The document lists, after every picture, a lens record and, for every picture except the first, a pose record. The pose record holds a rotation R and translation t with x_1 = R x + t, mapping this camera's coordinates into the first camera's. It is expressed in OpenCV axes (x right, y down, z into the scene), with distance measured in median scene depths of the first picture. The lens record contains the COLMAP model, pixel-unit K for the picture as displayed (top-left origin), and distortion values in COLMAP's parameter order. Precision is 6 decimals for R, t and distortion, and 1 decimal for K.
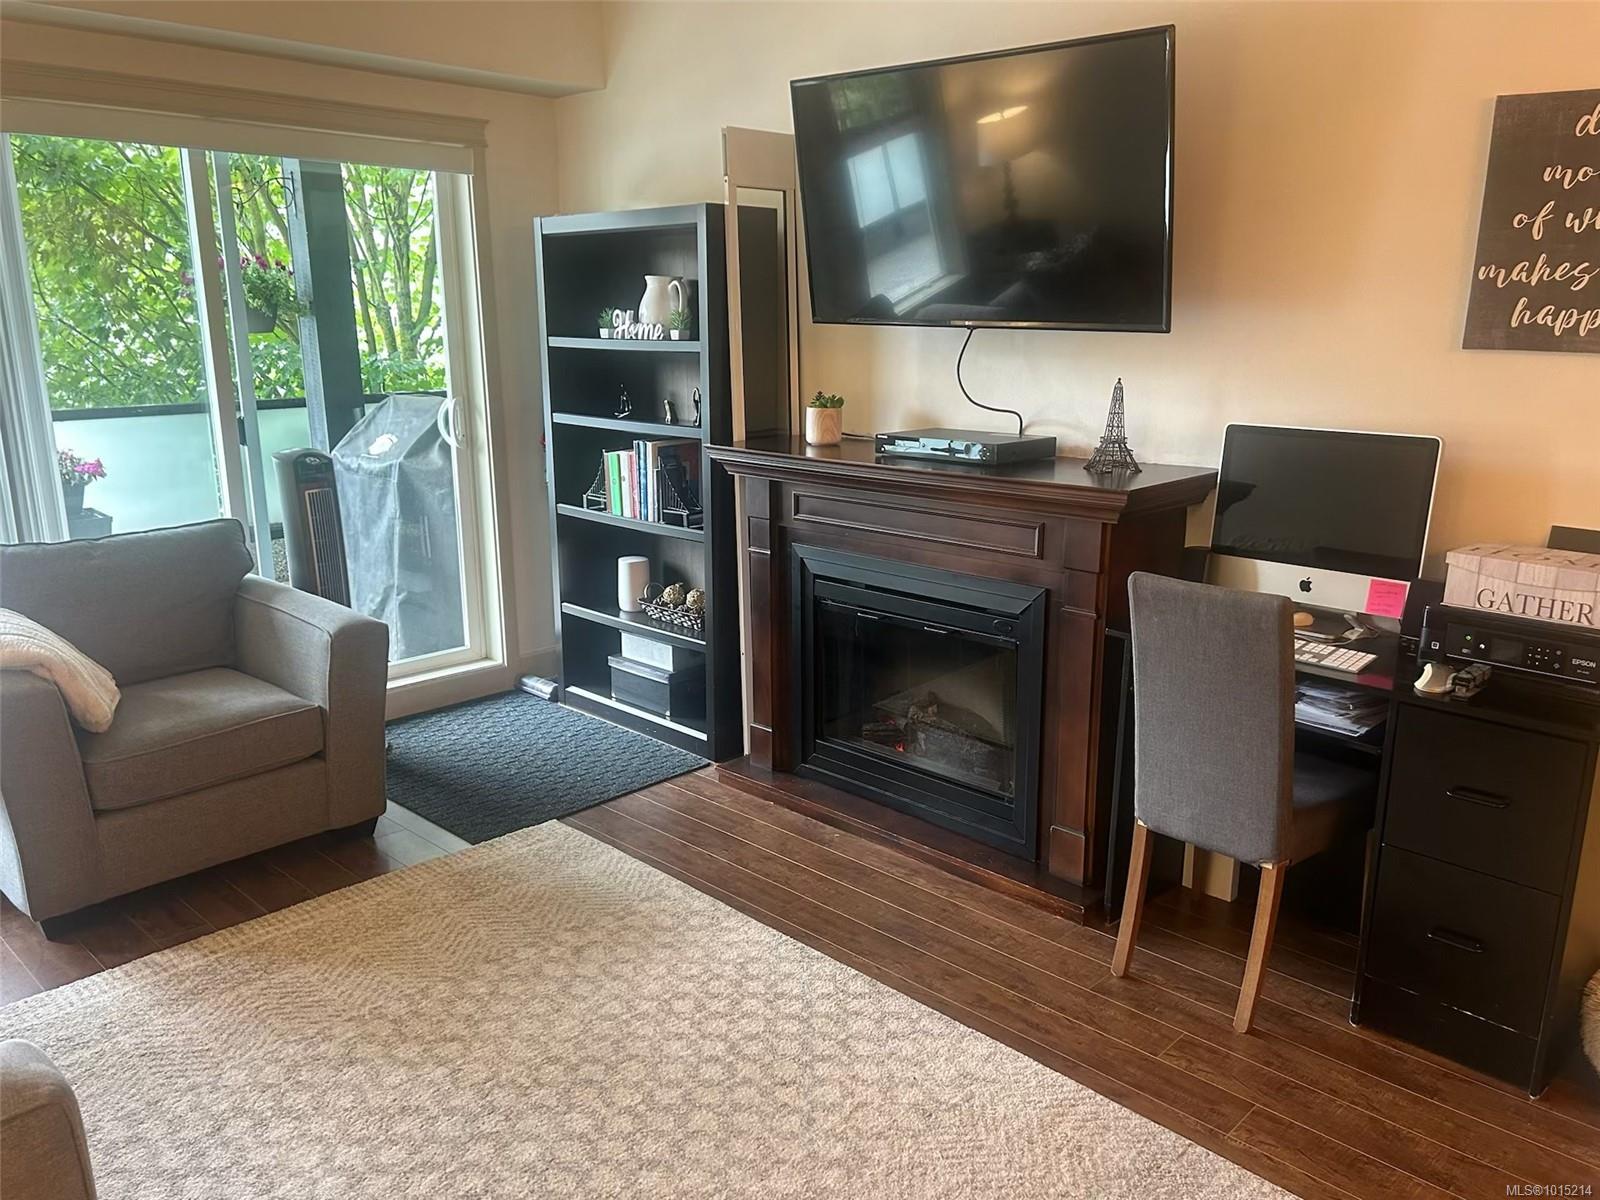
lens RADIAL K [[1204.0, 0, 802.2], [0, 1204.0, 603.4], [0, 0, 1]] dist [-0.002865, -0.001764]
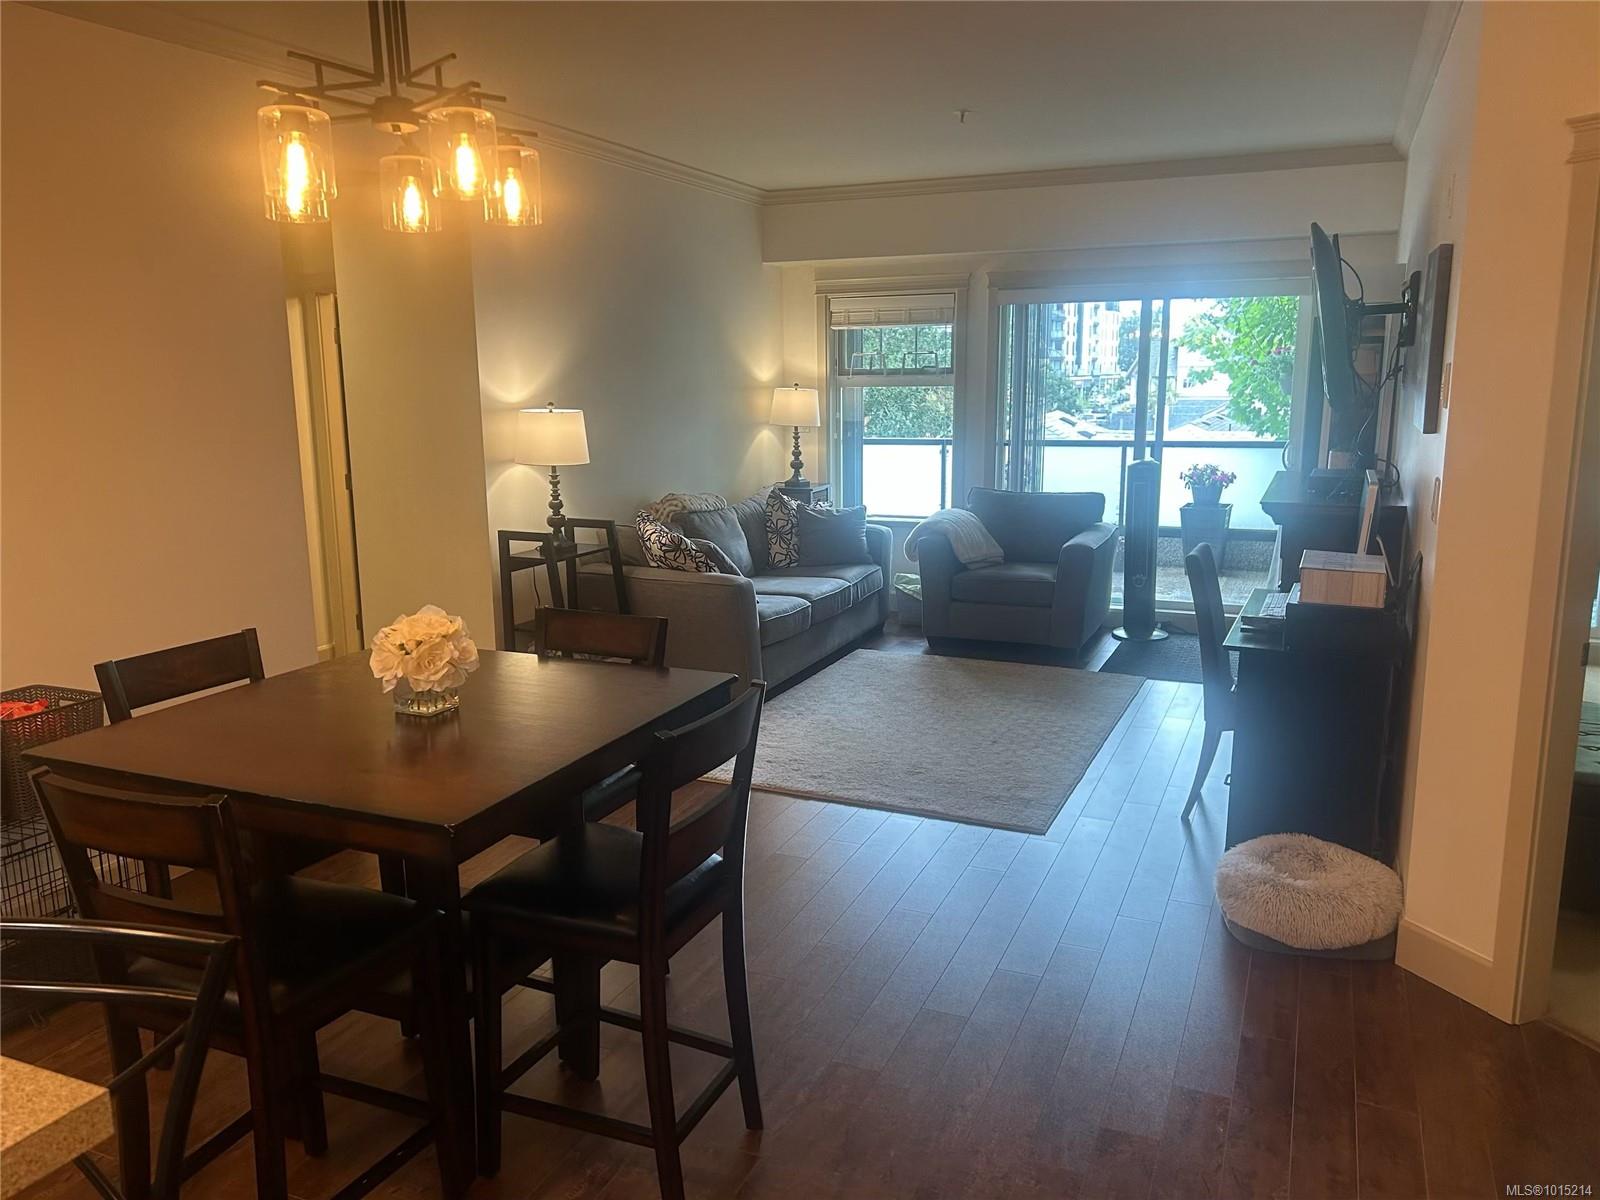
lens RADIAL K [[1204.0, 0, 801.2], [0, 1204.0, 602.3], [0, 0, 1]] dist [-0.002865, -0.001764]
pose [[0.347687, 0.174318, -0.921264, 1.651477], [-0.211661, 0.971794, 0.103997, -0.001103], [0.913408, 0.158837, 0.374776, -0.163095]]
